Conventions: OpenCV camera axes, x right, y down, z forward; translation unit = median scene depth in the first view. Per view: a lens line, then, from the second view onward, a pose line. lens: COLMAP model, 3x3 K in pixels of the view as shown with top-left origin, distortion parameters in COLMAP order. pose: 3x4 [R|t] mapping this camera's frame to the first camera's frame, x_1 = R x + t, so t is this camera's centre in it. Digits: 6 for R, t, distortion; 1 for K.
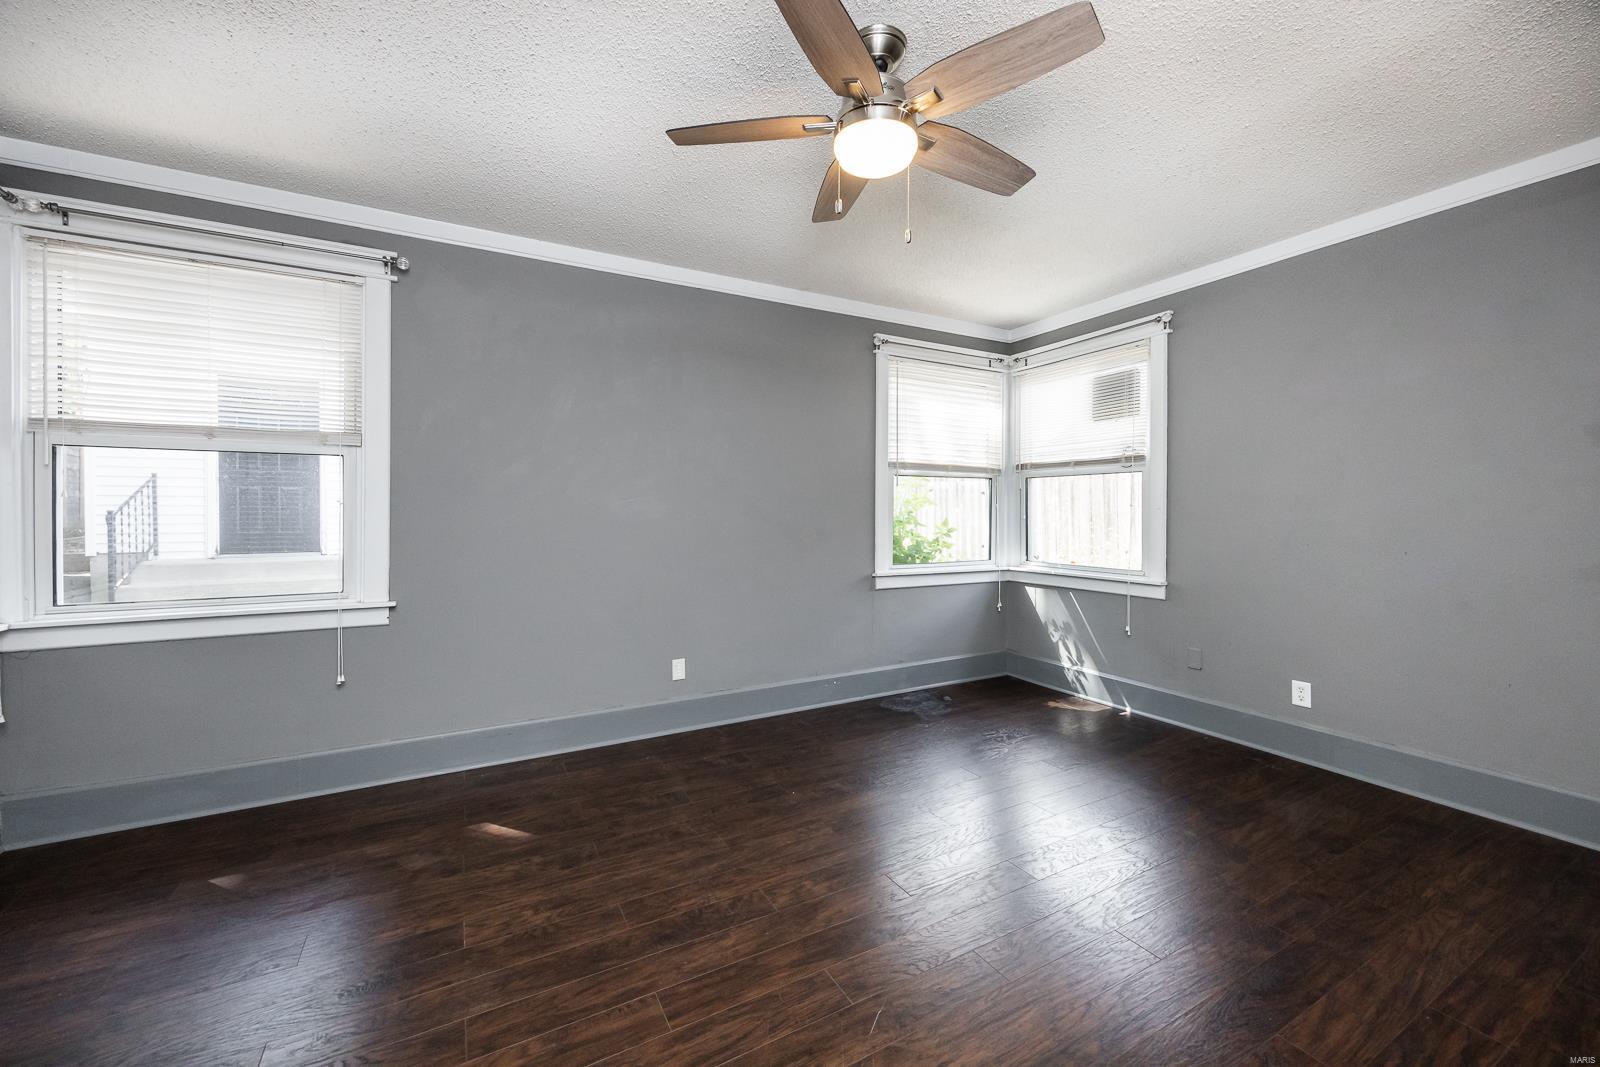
lens RADIAL K [[622.7, 0, 799.6], [0, 622.7, 516.3], [0, 0, 1]] dist [0.000543, 0.000071]
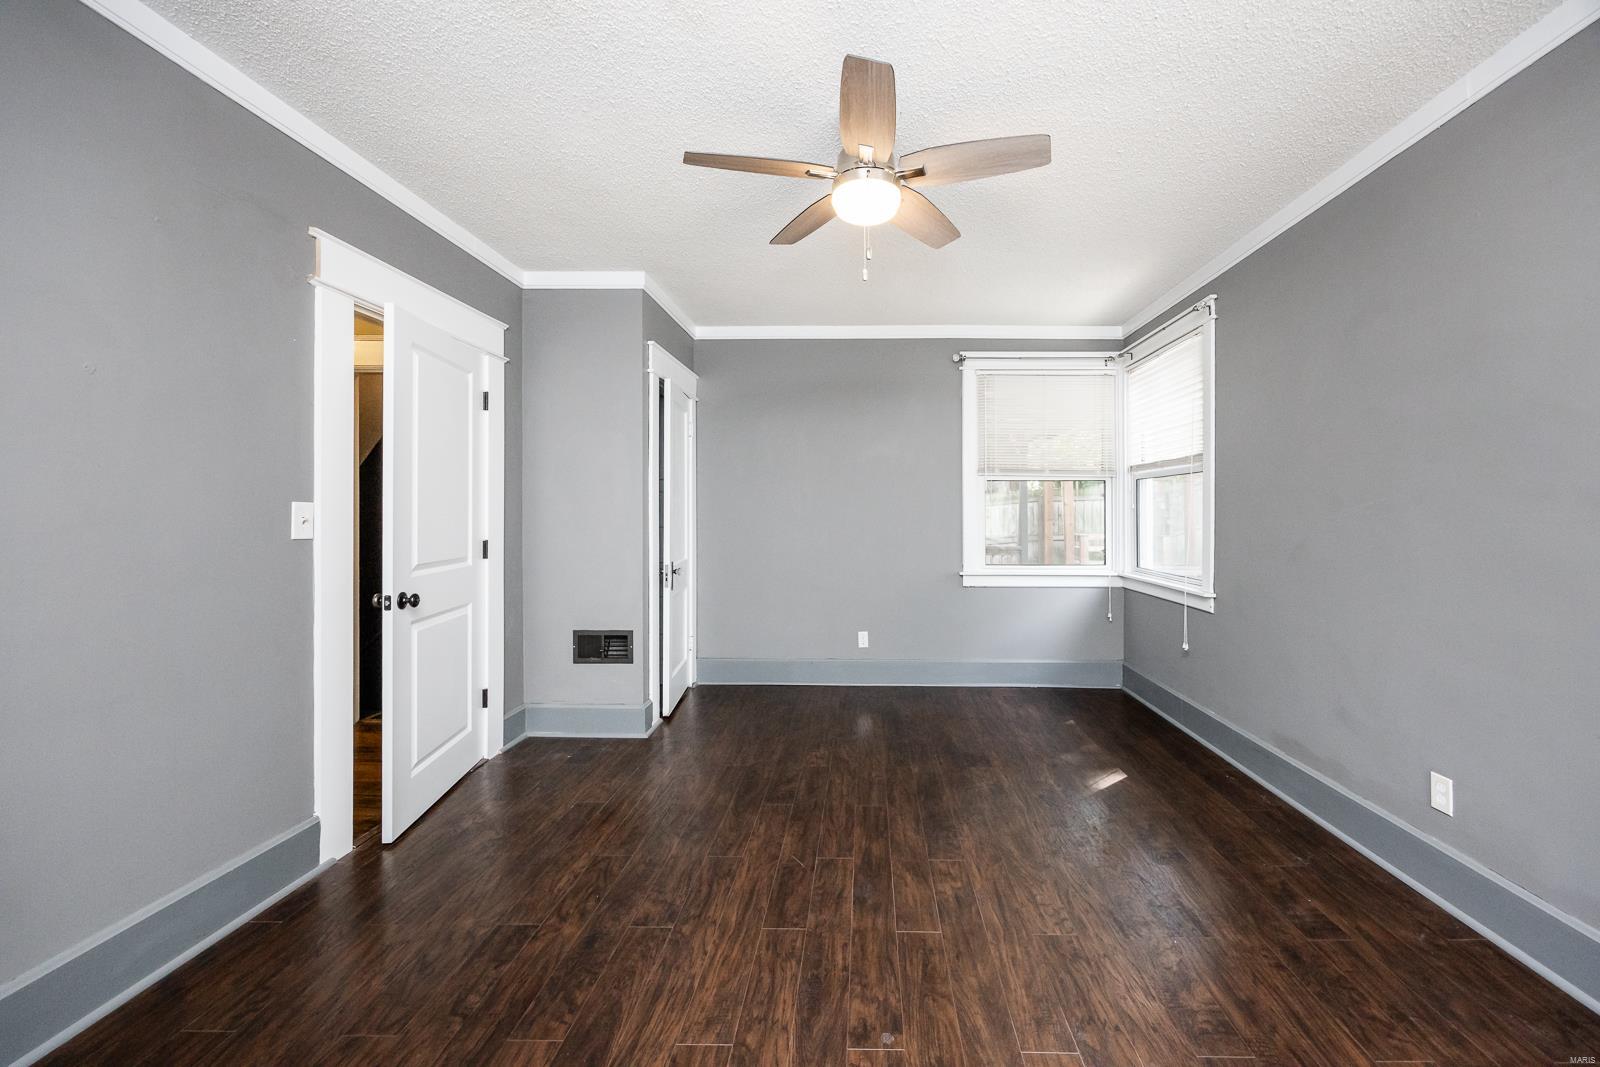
lens RADIAL K [[647.8, 0, 801.6], [0, 647.8, 510.2], [0, 0, 1]] dist [-0.000042, -0.000067]
pose [[-0.561682, -0.006100, -0.827331, 1.005435], [-0.009232, 0.999957, -0.001105, -0.013062], [0.827302, 0.007017, -0.561714, 1.347029]]
